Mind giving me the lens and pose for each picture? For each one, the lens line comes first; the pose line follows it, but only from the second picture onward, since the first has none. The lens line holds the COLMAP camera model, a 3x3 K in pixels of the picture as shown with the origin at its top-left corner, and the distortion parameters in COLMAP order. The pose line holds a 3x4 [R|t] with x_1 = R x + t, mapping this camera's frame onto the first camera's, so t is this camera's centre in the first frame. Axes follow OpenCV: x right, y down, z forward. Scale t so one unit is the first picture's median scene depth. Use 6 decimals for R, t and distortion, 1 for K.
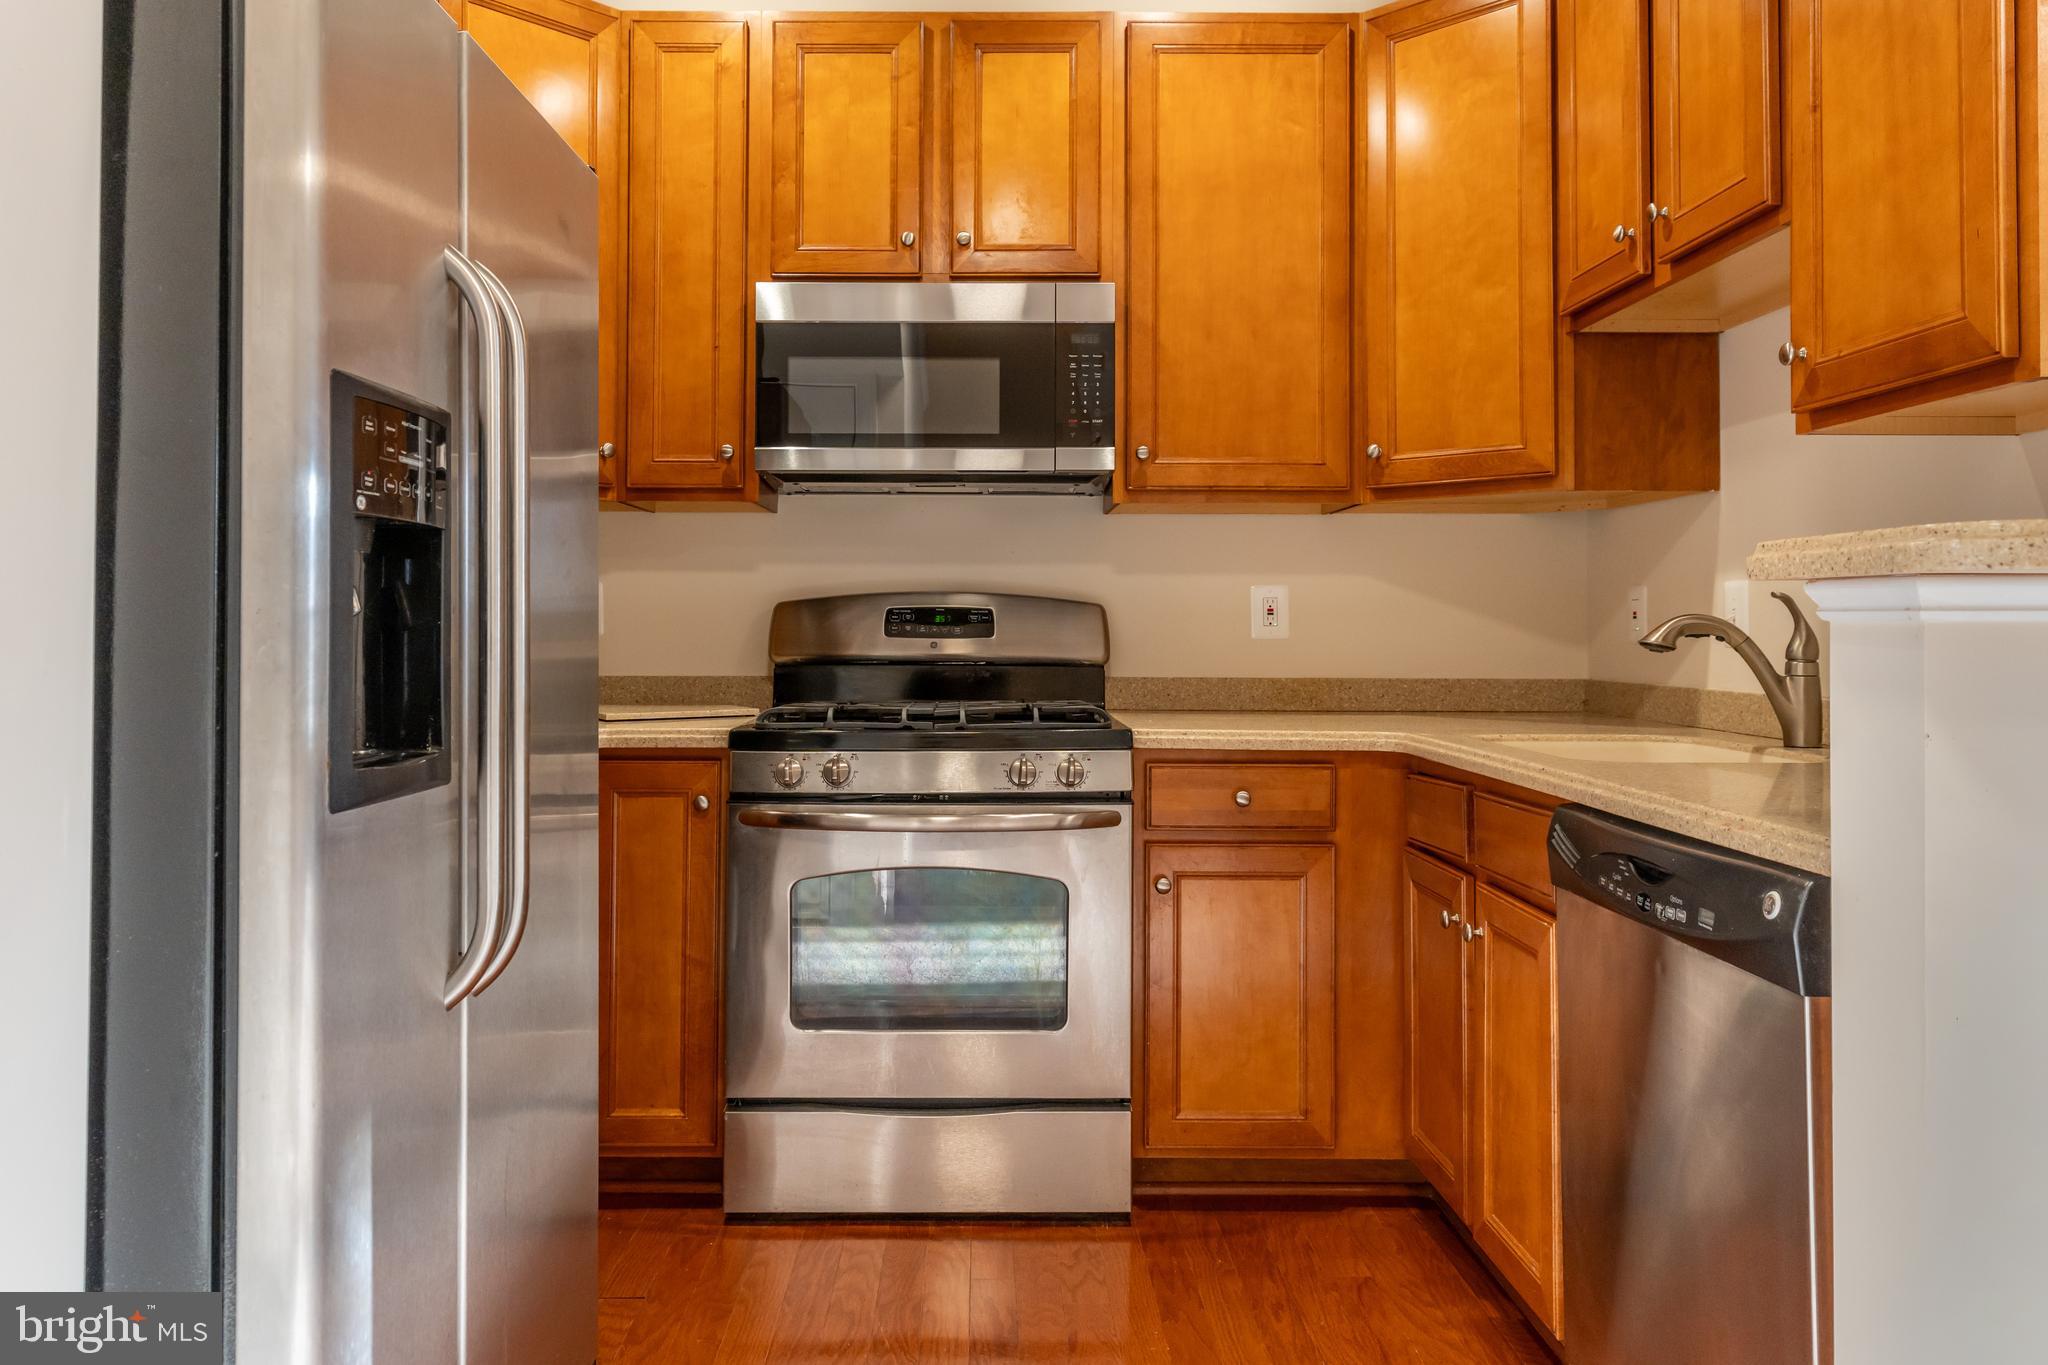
lens RADIAL K [[1381.4, 0, 966.4], [0, 1381.4, 609.7], [0, 0, 1]] dist [0.005340, -0.000141]
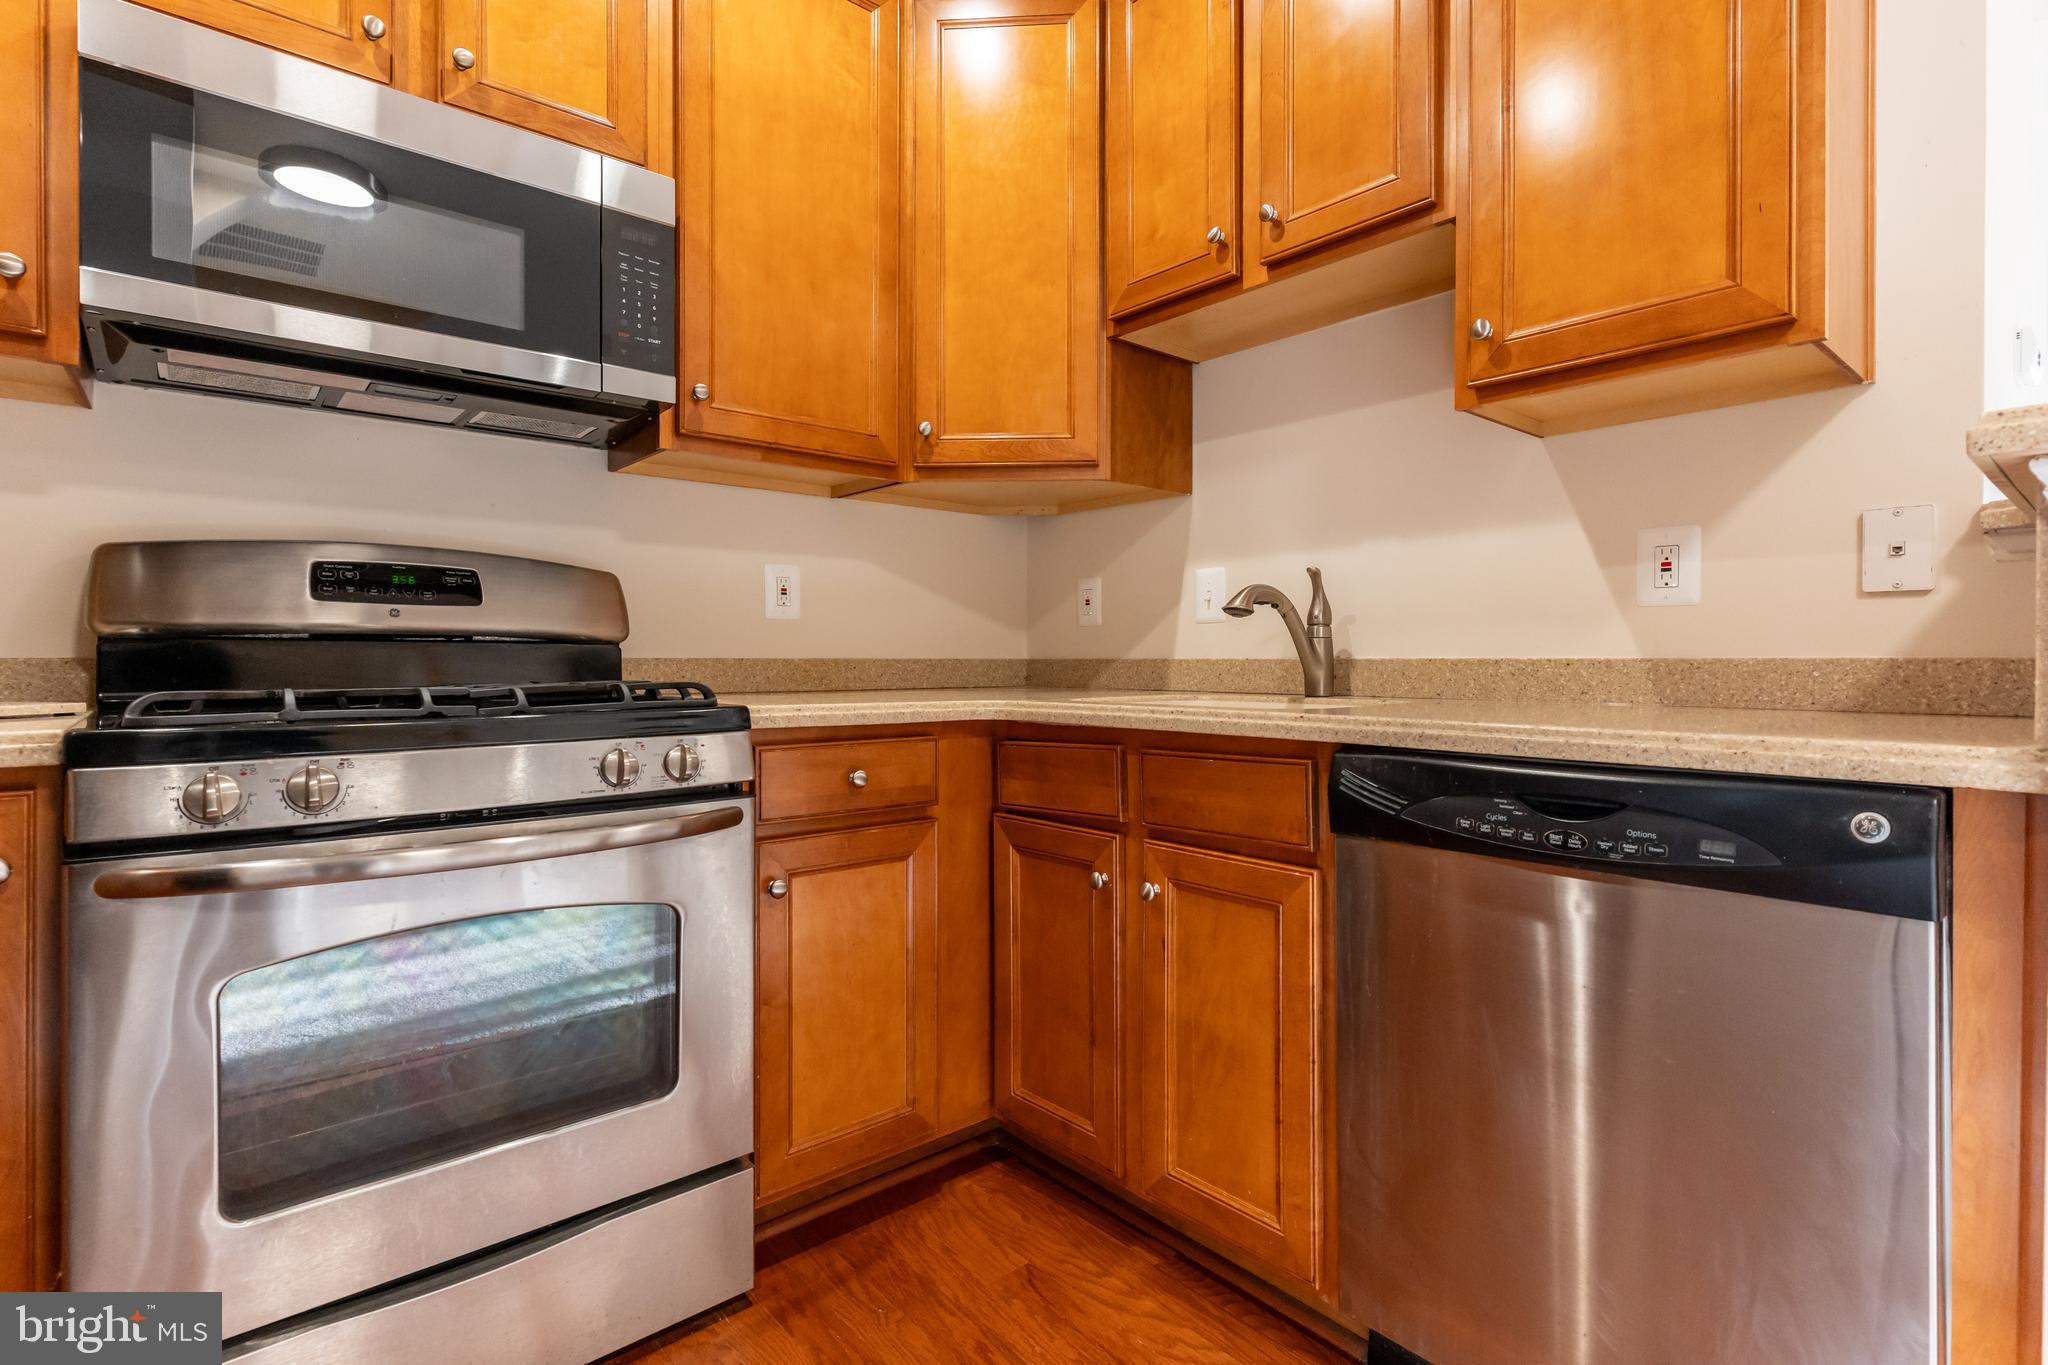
lens RADIAL K [[980.3, 0, 1018.9], [0, 980.3, 666.7], [0, 0, 1]] dist [0.002219, 0.000738]
pose [[0.755974, -0.007719, 0.654556, -0.137307], [-0.007172, 0.999773, 0.020073, 0.049186], [-0.654562, -0.019870, 0.755747, 0.443097]]
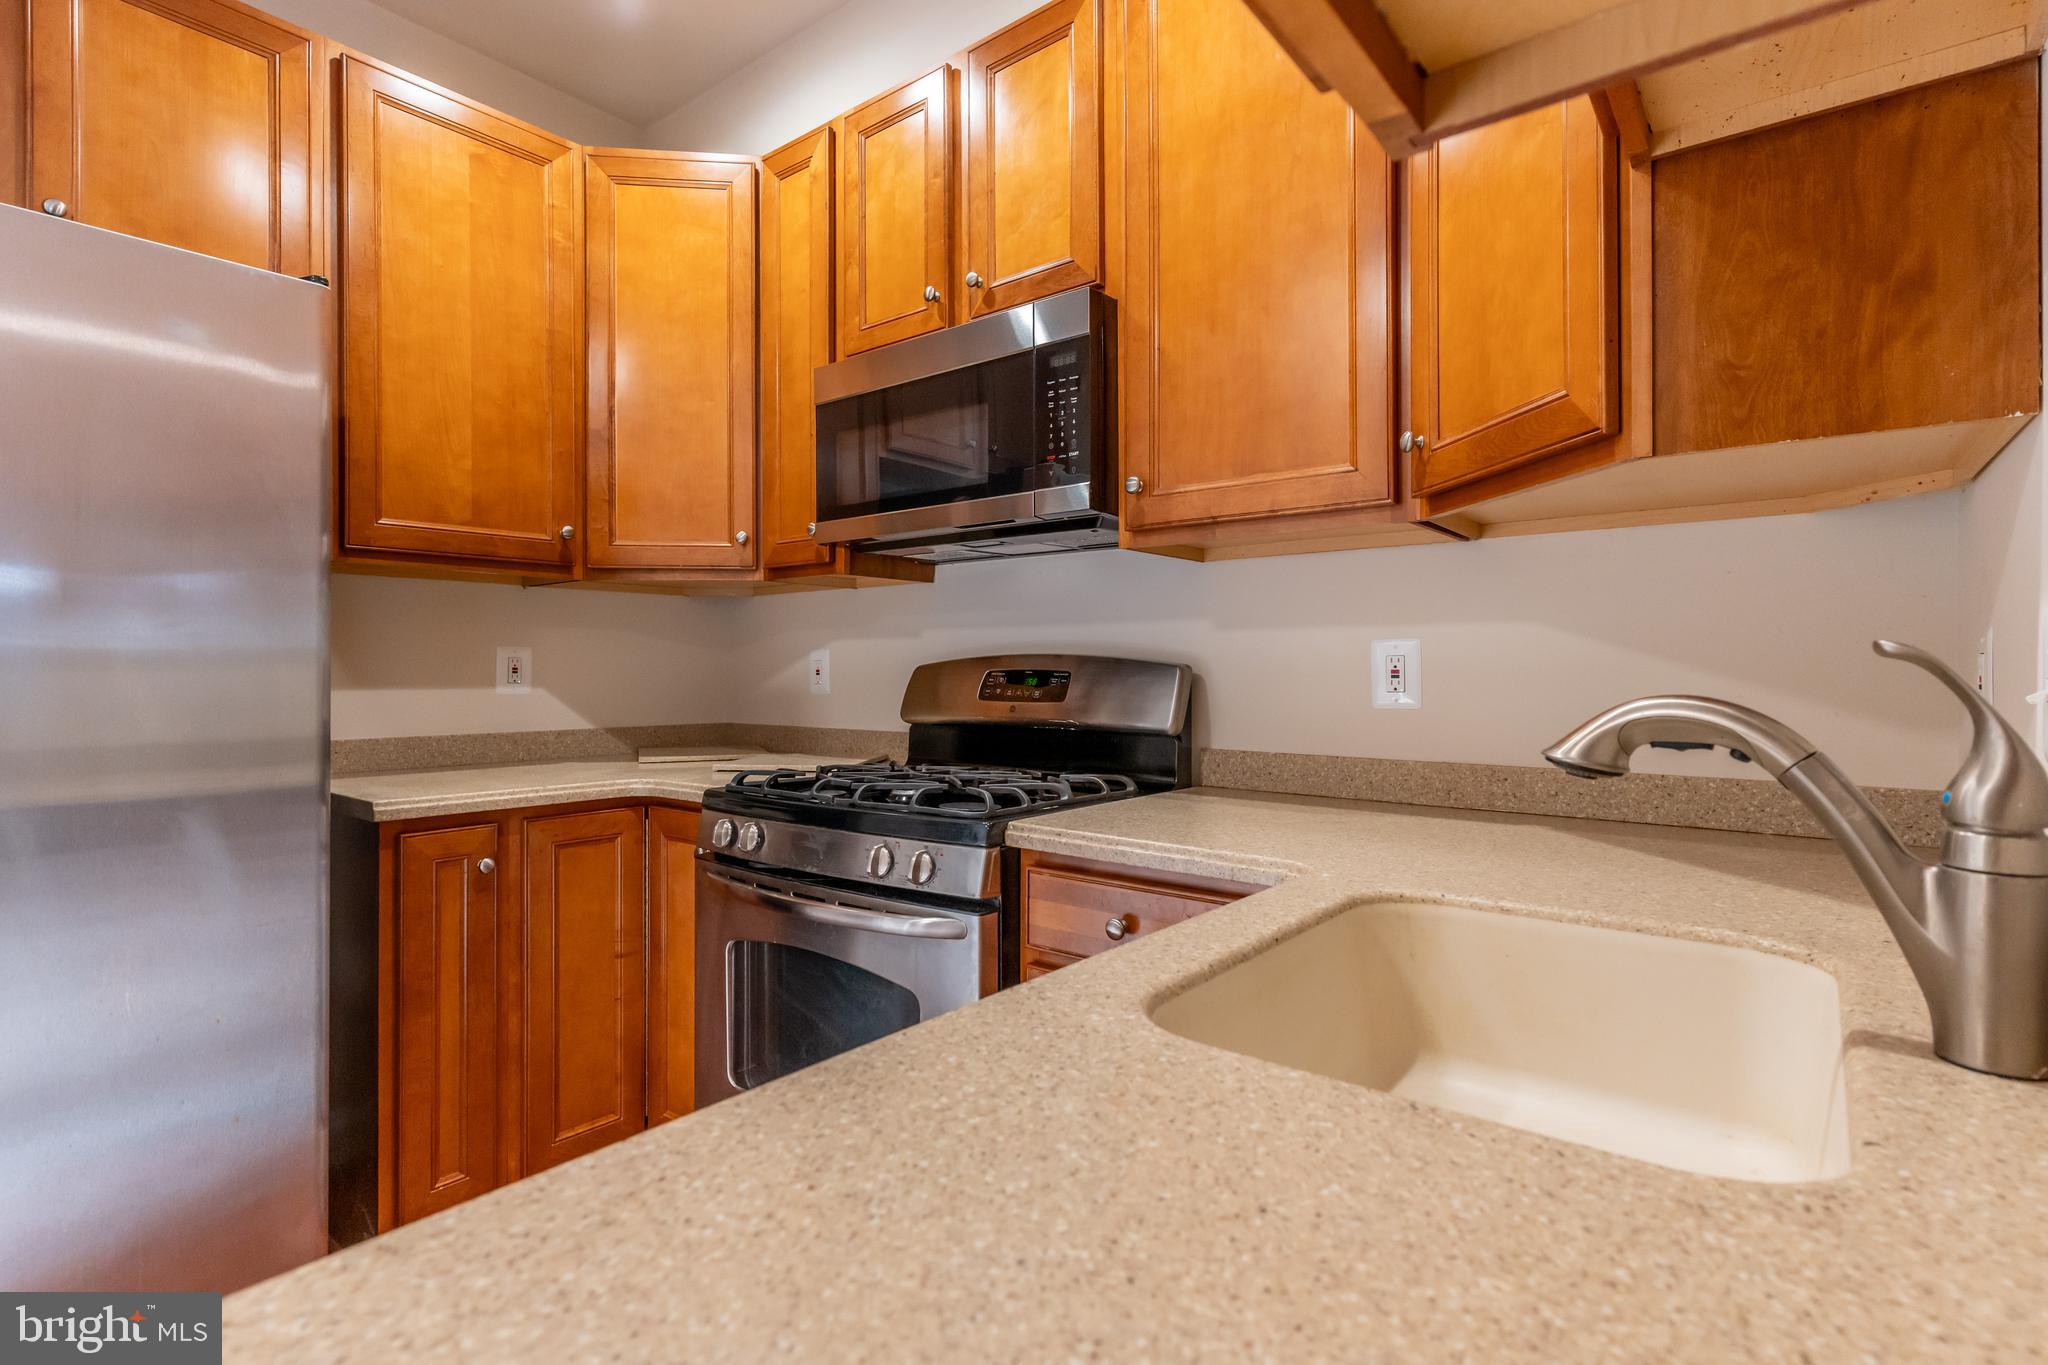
lens RADIAL K [[963.3, 0, 1032.0], [0, 963.3, 676.9], [0, 0, 1]] dist [0.000273, 0.000197]
pose [[0.795939, 0.001450, -0.605375, 0.472692], [0.008744, 0.999865, 0.013892, -0.007463], [0.605313, -0.016351, 0.795819, 0.550628]]
